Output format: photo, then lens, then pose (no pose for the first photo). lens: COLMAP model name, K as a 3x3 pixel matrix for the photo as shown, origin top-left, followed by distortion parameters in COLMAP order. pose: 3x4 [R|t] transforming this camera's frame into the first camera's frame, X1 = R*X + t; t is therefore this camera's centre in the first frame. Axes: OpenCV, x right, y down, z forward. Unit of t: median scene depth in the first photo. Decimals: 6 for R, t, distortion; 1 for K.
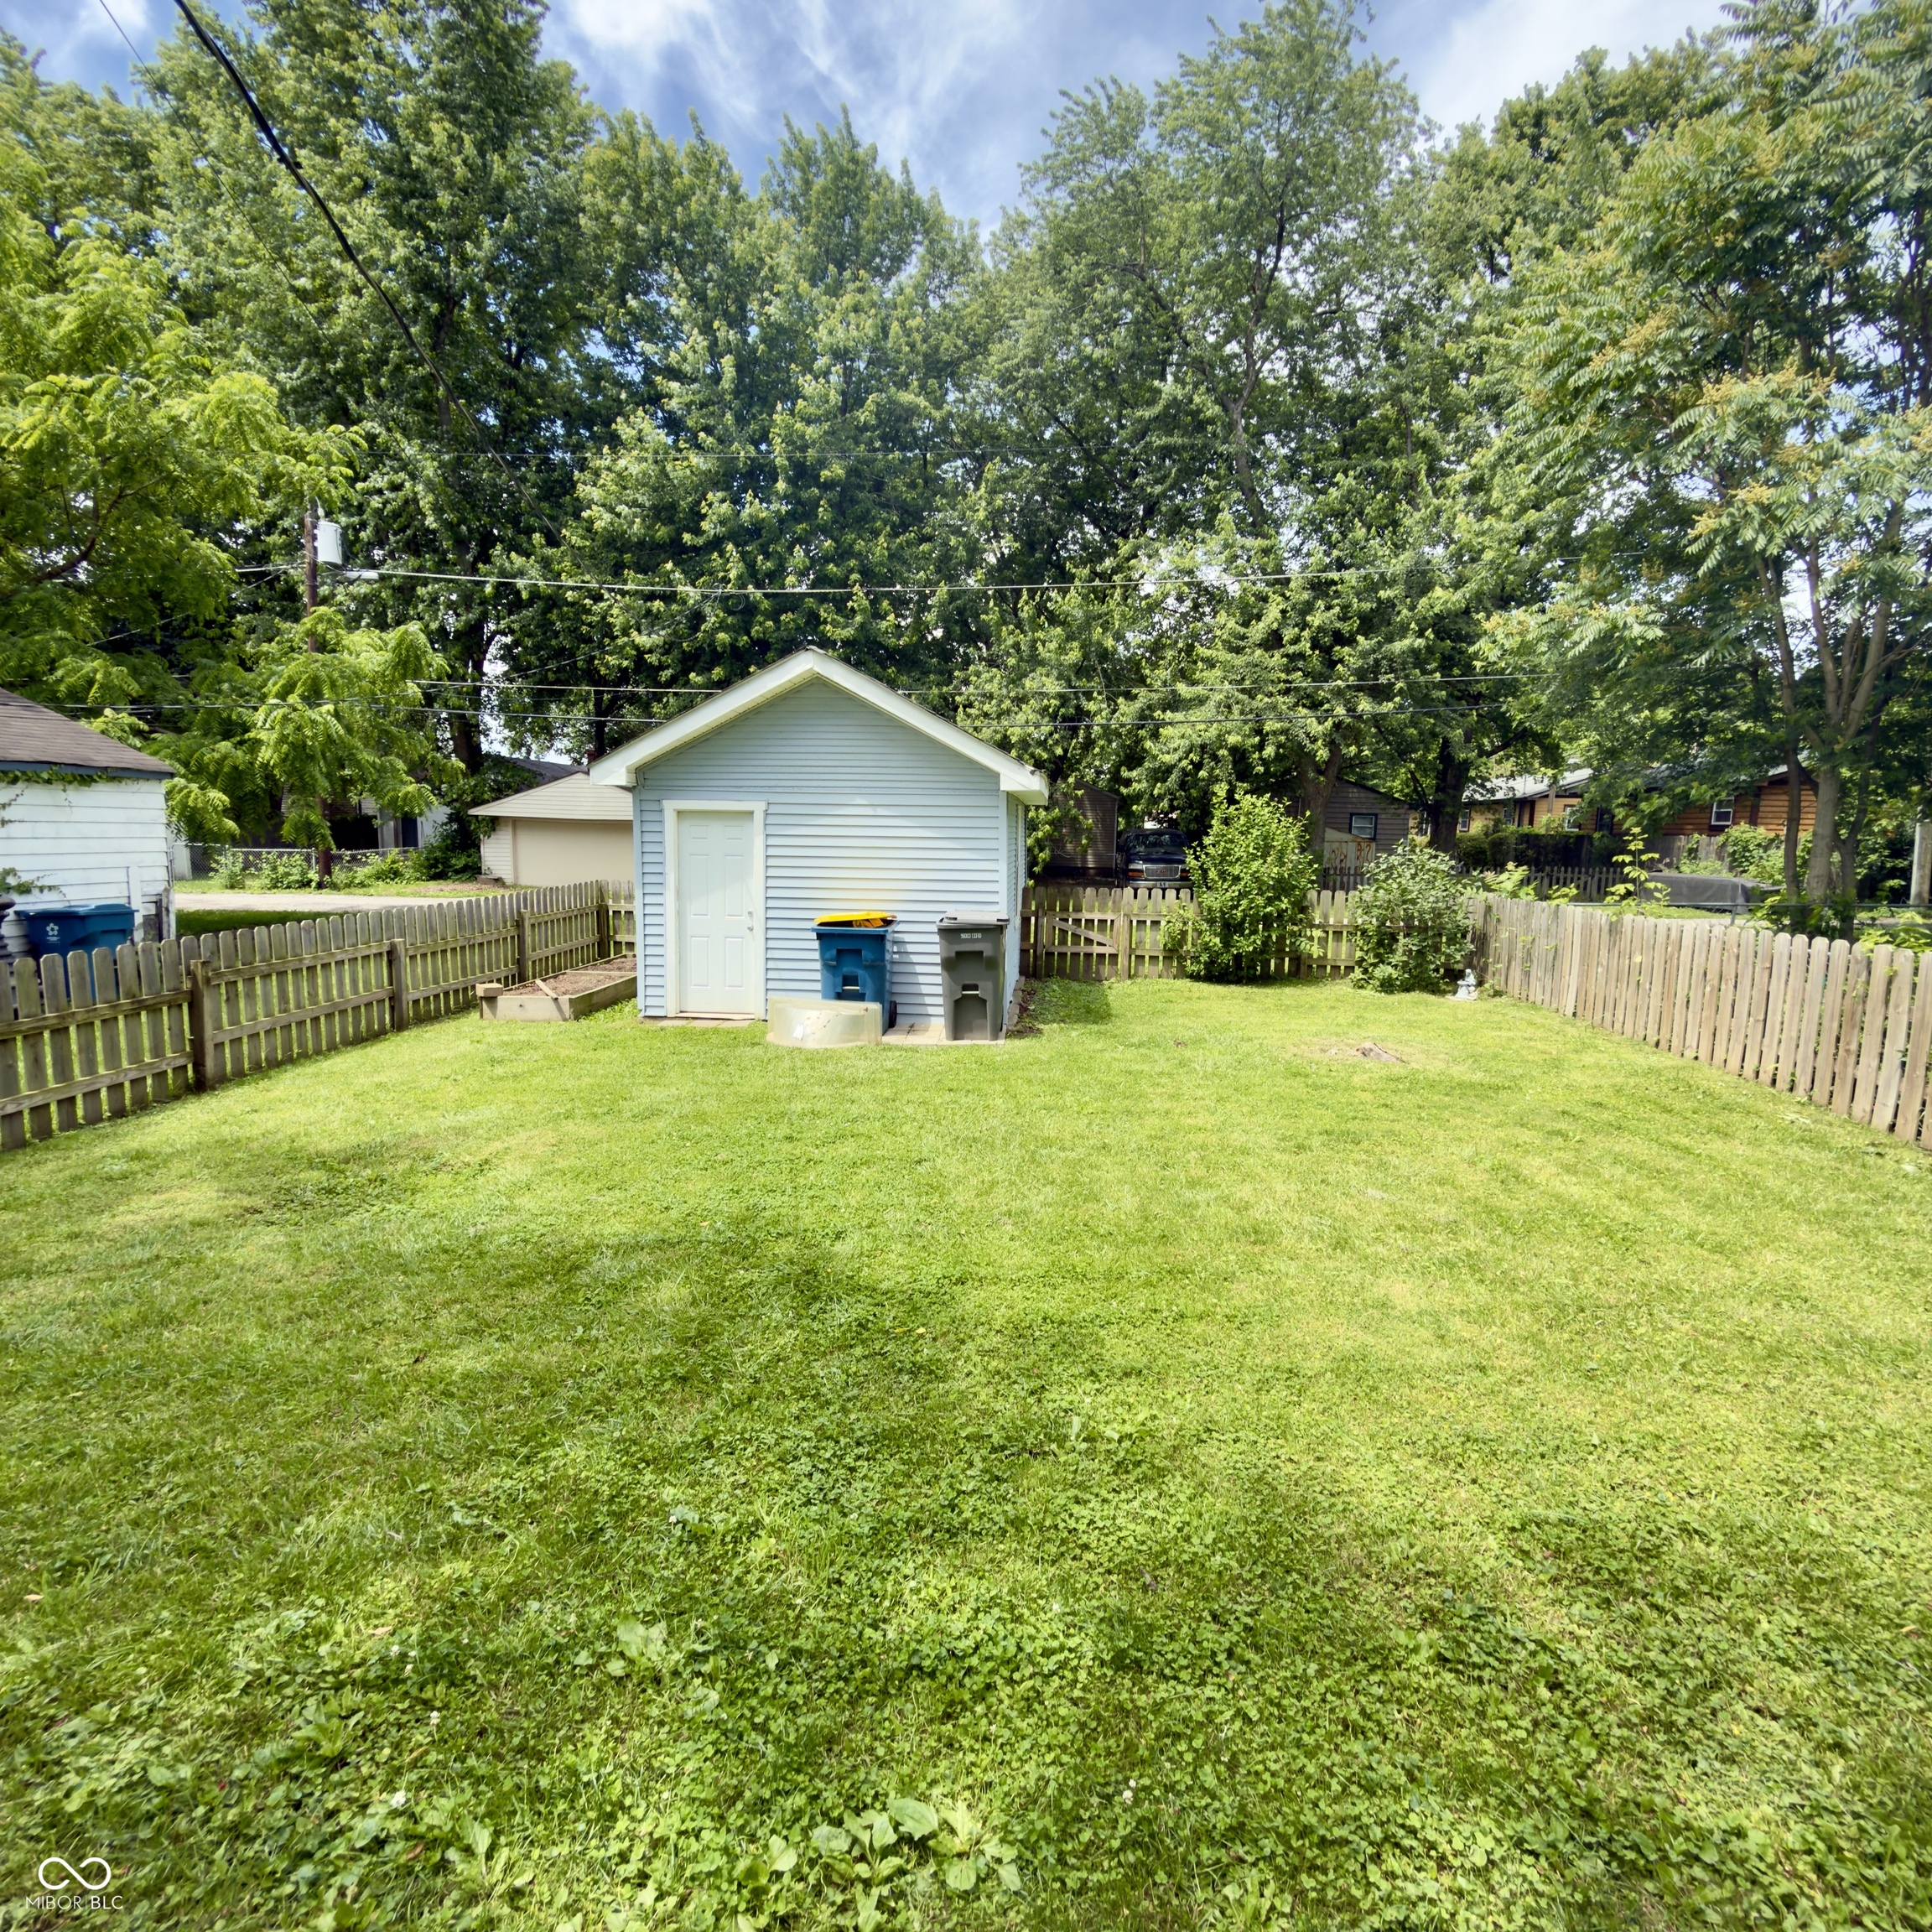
lens RADIAL K [[1034.3, 0, 954.7], [0, 1034.3, 962.2], [0, 0, 1]] dist [0.014245, -0.004000]
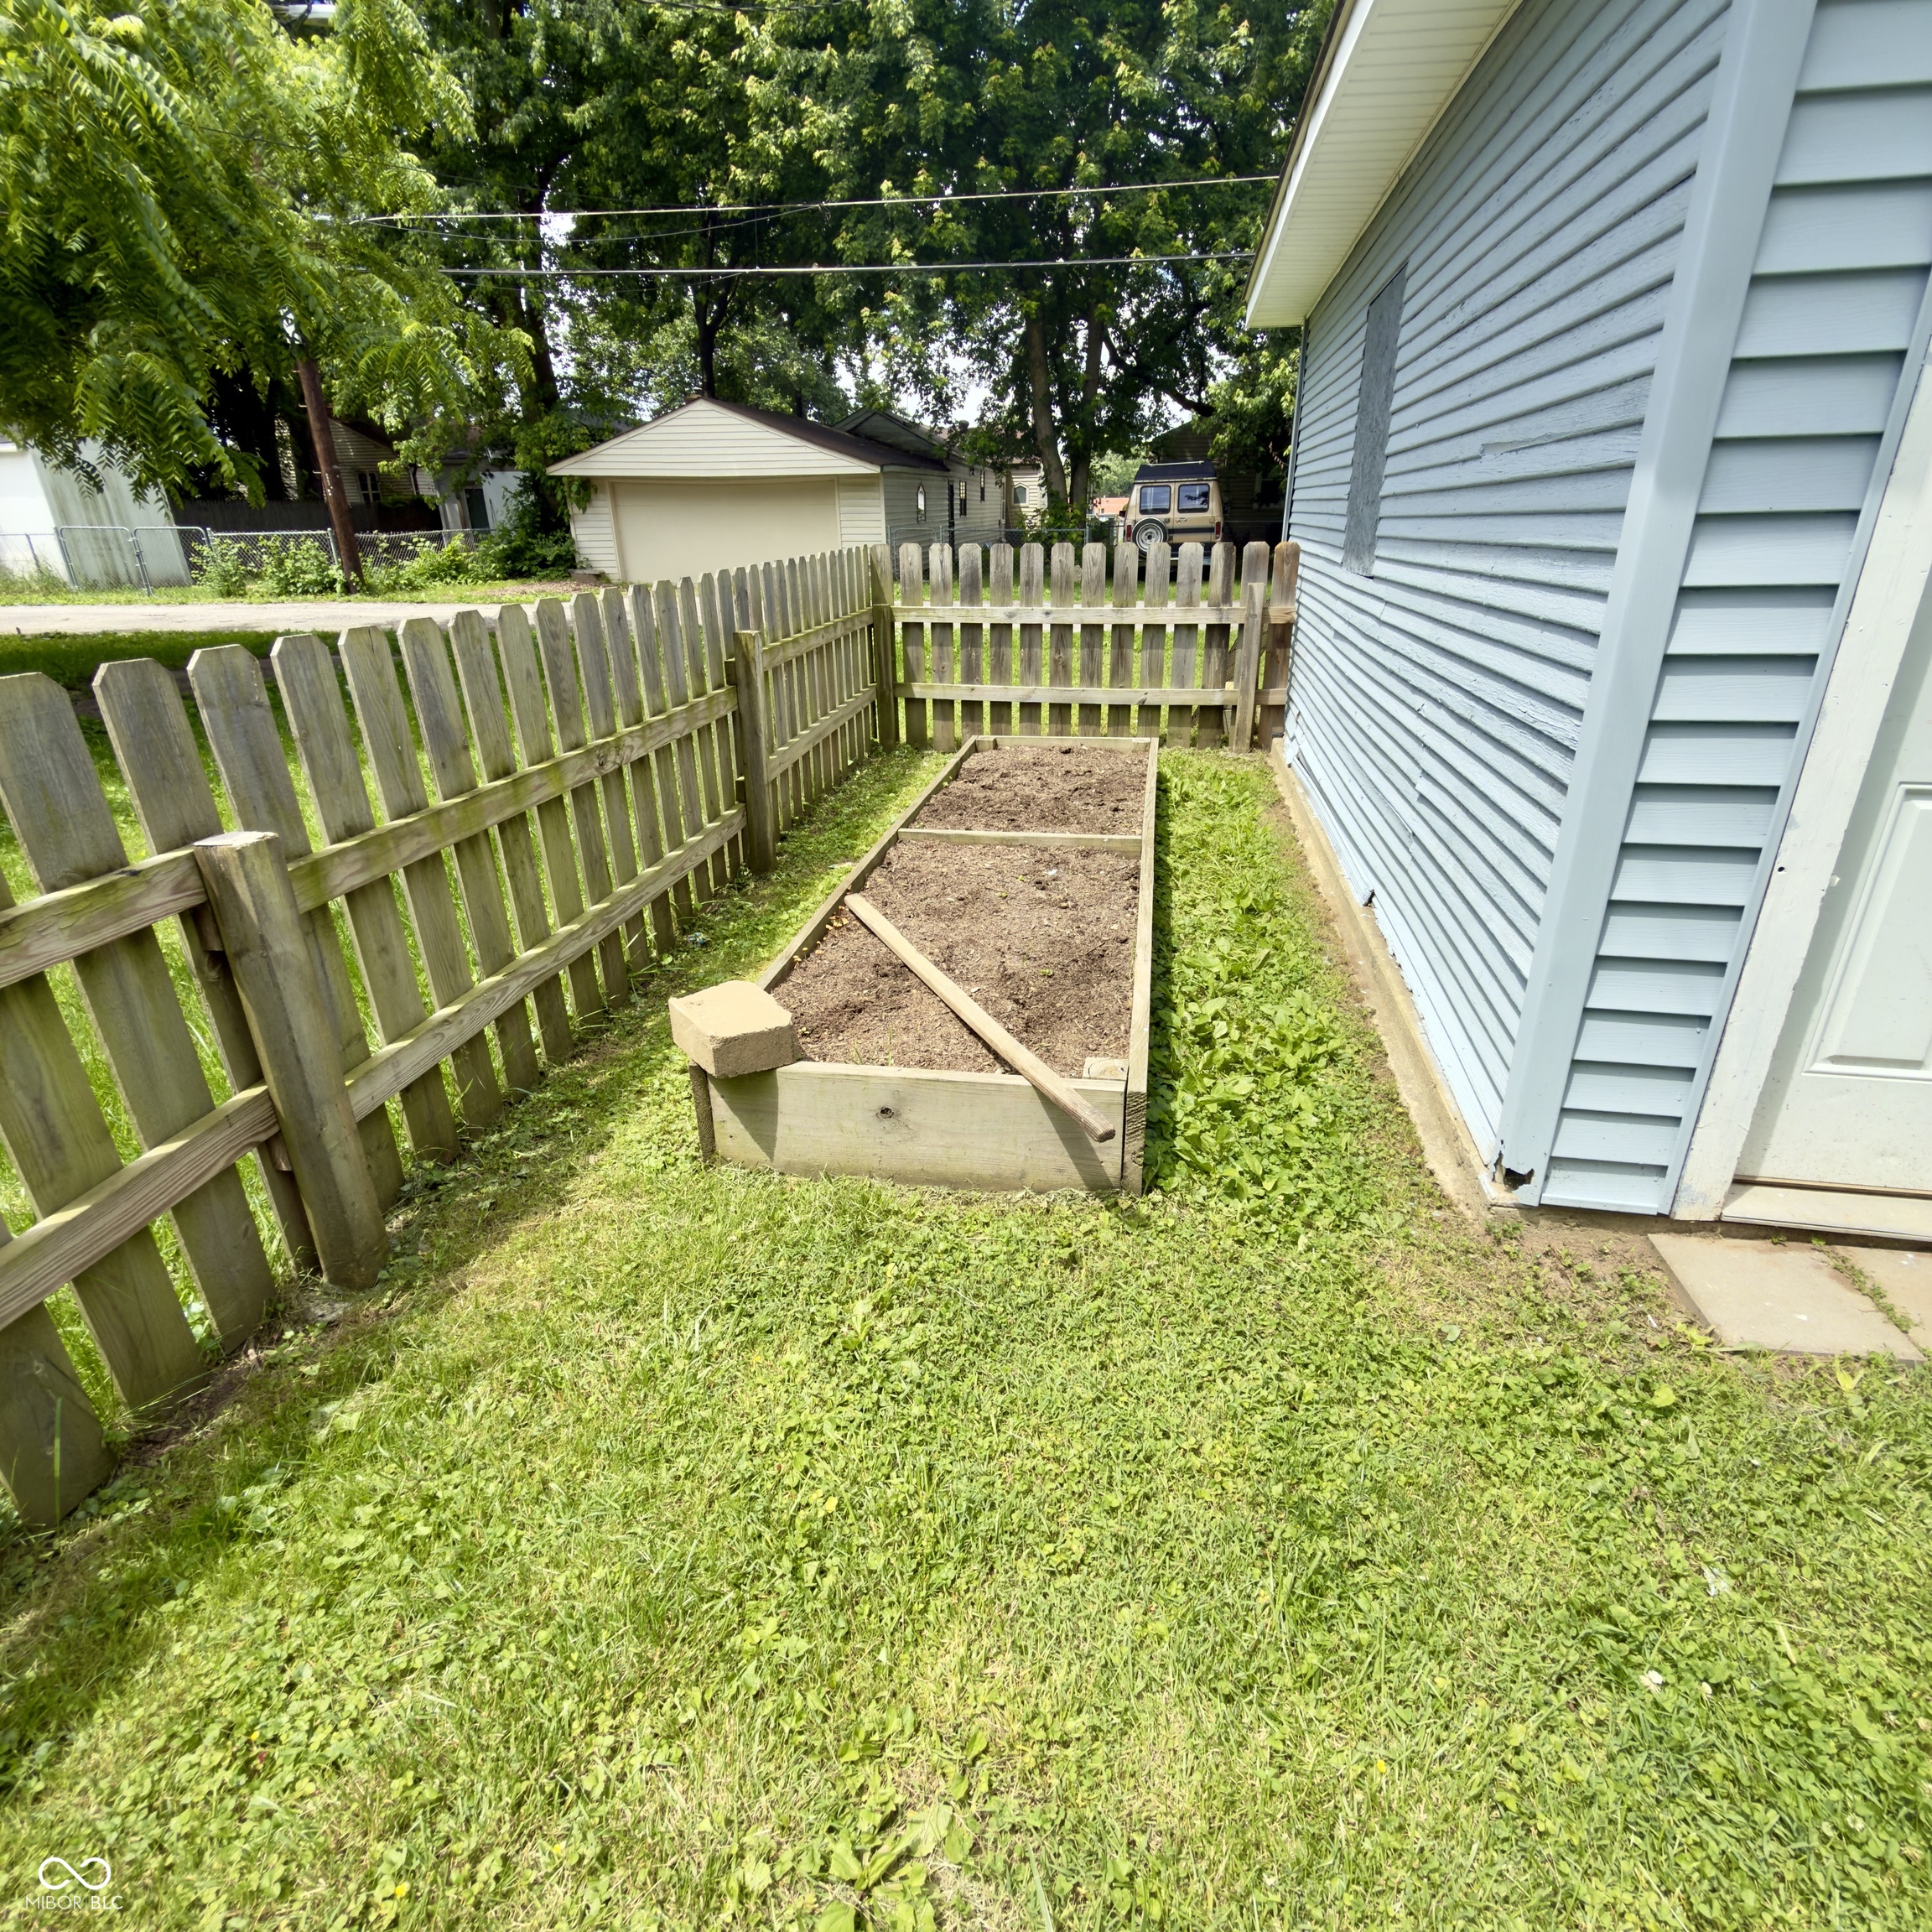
lens RADIAL K [[1034.3, 0, 982.4], [0, 1034.3, 964.8], [0, 0, 1]] dist [0.014245, -0.004000]
pose [[0.997109, 0.002144, -0.075960, -0.149581], [0.019004, 0.960803, 0.276580, -0.018316], [0.073576, -0.277224, 0.957984, 0.314789]]
